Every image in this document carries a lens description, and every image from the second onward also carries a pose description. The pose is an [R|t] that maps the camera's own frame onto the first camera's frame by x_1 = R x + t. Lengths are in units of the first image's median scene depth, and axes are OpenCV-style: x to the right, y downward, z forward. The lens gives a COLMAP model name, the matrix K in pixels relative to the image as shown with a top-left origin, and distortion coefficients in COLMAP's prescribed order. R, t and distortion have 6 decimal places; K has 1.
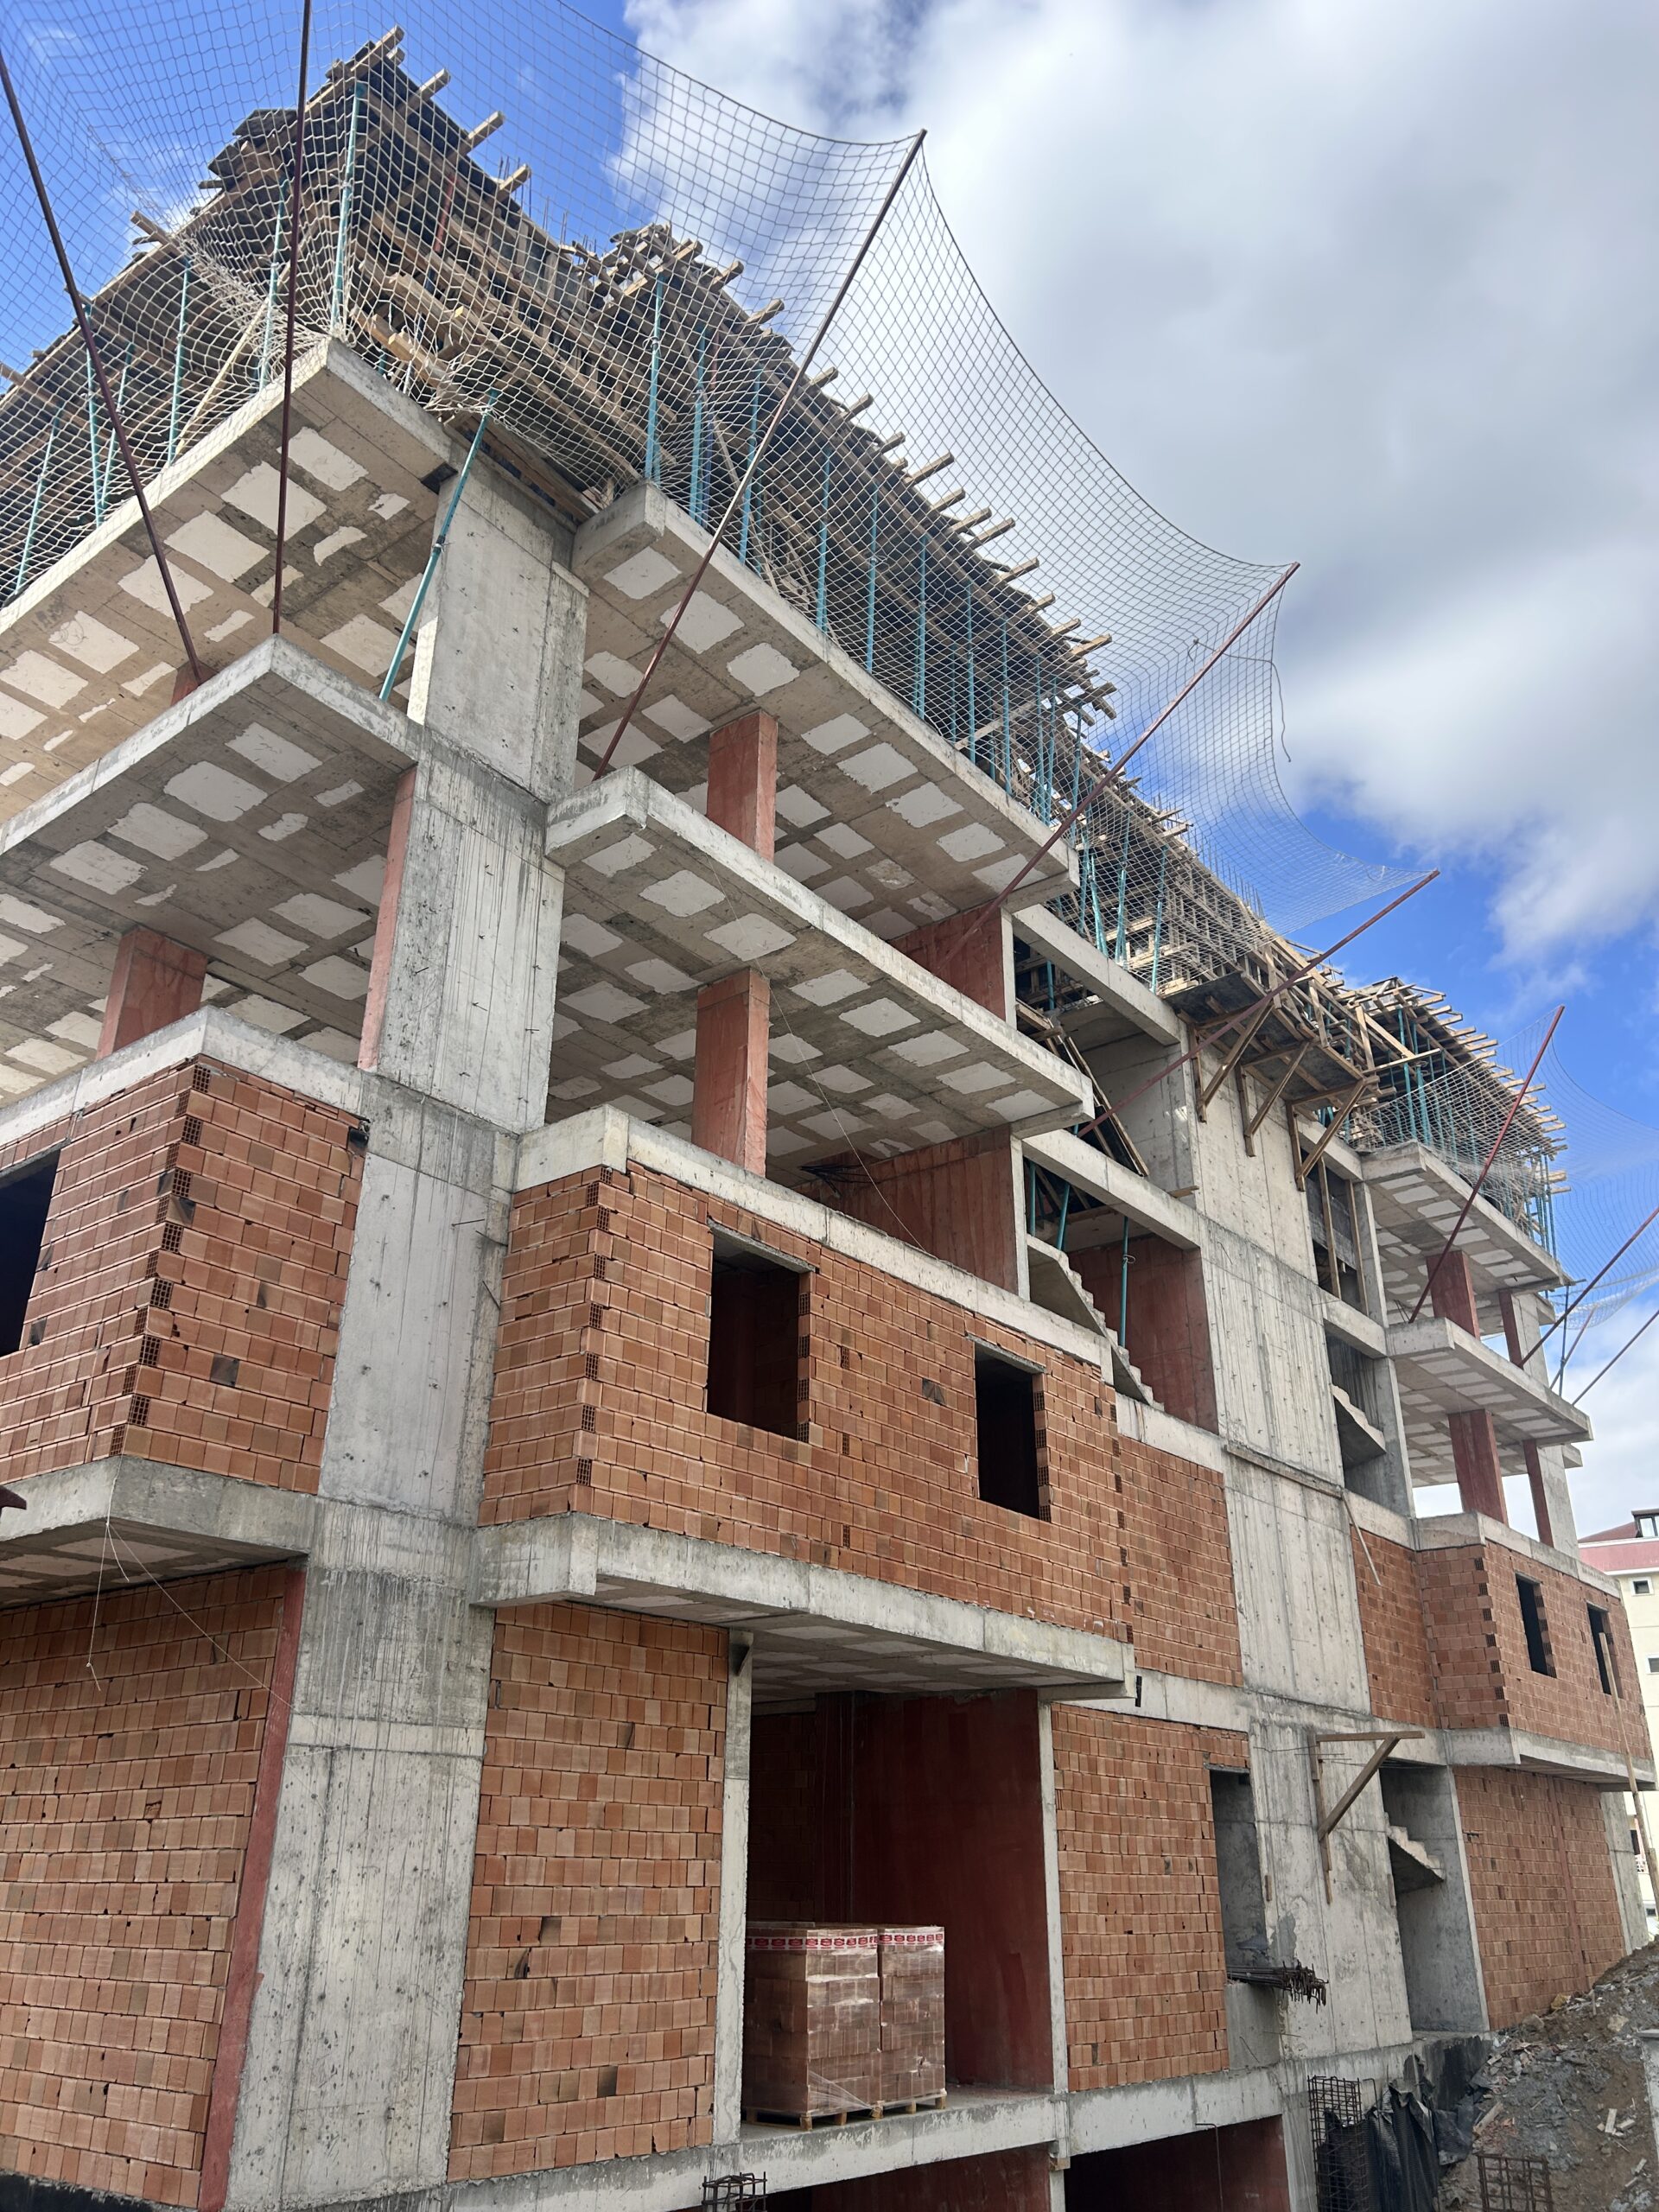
lens RADIAL K [[1674.0, 0, 811.1], [0, 1674.0, 1124.3], [0, 0, 1]] dist [0.052816, -0.057403]
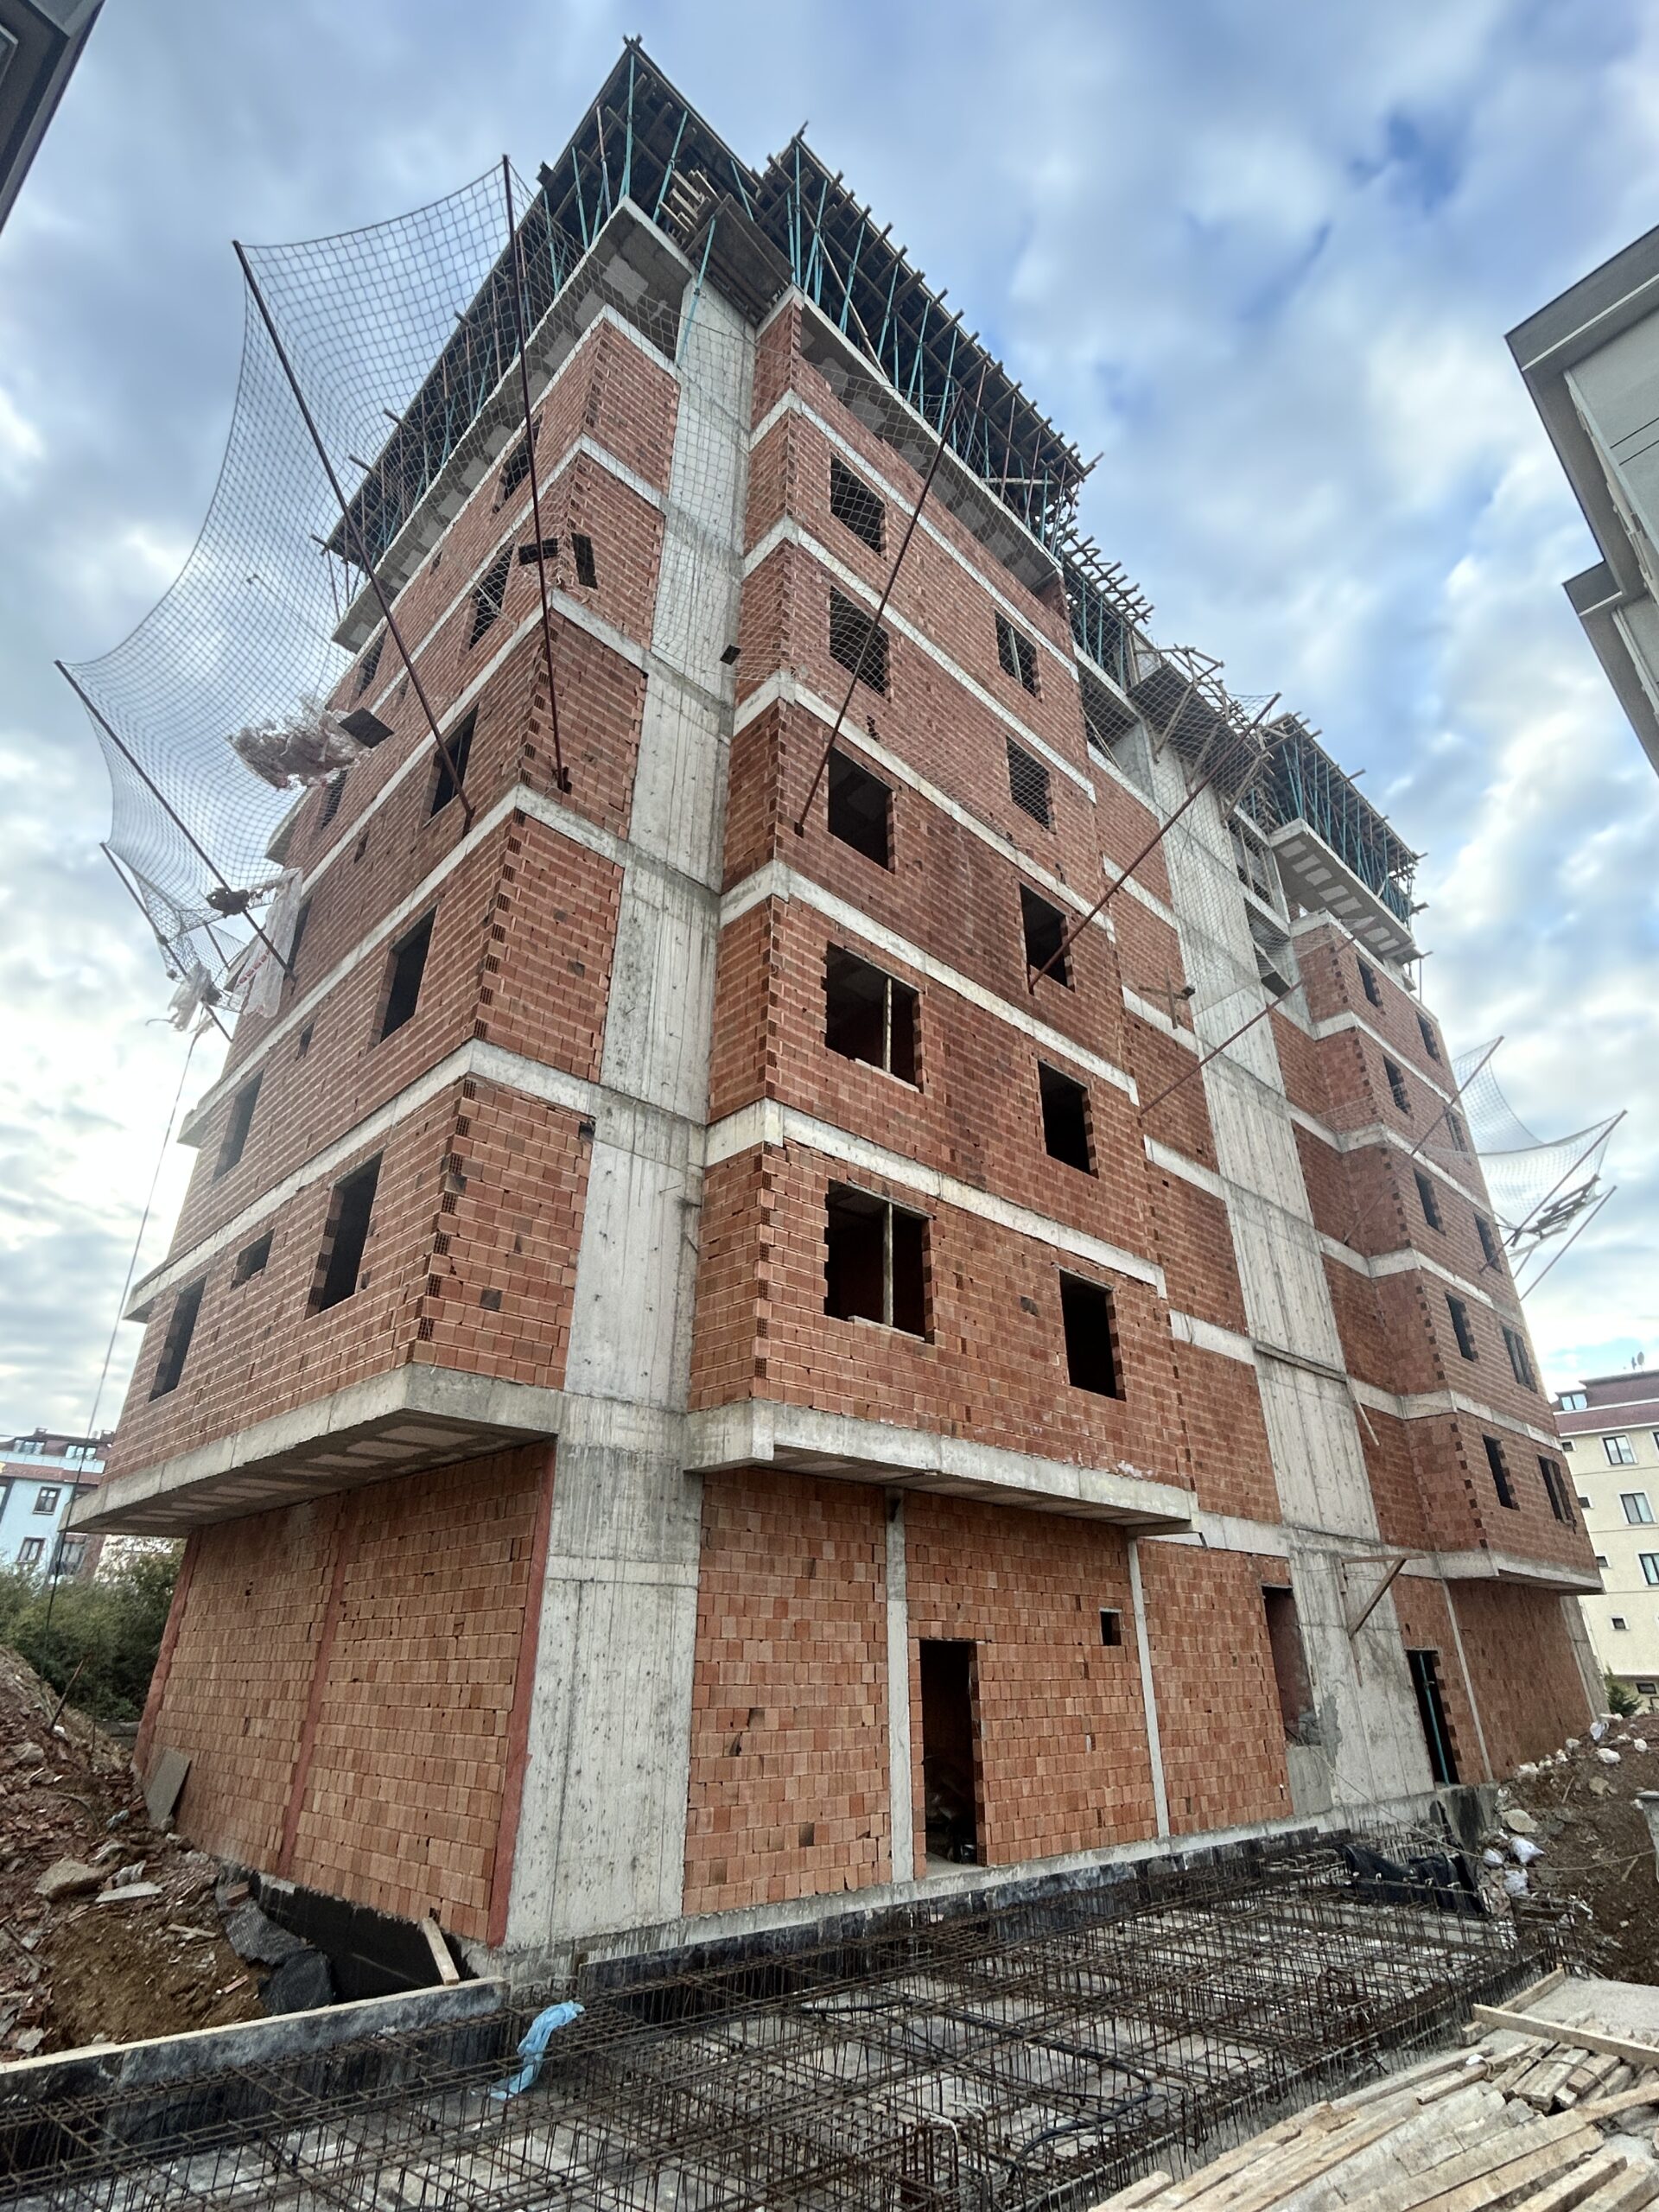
lens RADIAL K [[1101.3, 0, 831.2], [0, 1101.3, 1107.3], [0, 0, 1]] dist [-0.000739, -0.002823]
pose [[0.992056, -0.065507, -0.107398, 0.024342], [0.059906, 0.996711, -0.054574, 0.046506], [0.110620, 0.047707, 0.992717, 0.116800]]
